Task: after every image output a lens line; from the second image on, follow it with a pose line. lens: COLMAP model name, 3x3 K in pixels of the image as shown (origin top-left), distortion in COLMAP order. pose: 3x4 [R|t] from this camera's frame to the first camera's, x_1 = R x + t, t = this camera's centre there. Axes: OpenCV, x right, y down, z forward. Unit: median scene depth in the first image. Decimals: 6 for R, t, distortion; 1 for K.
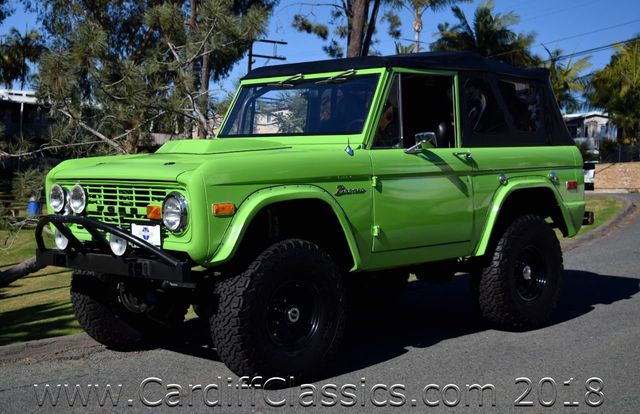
lens RADIAL K [[998.9, 0, 291.1], [0, 998.9, 194.9], [0, 0, 1]] dist [-0.038100, 0.000000]
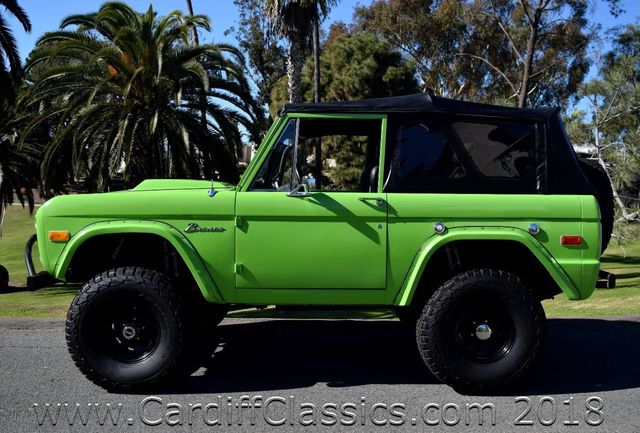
lens RADIAL K [[623.4, 0, 321.5], [0, 623.4, 218.4], [0, 0, 1]] dist [-0.027864, 0.000000]
pose [[0.747958, 0.057809, -0.661224, 0.558624], [-0.052719, 0.998227, 0.027638, -0.037810], [0.661649, 0.014187, 0.749679, 0.534639]]
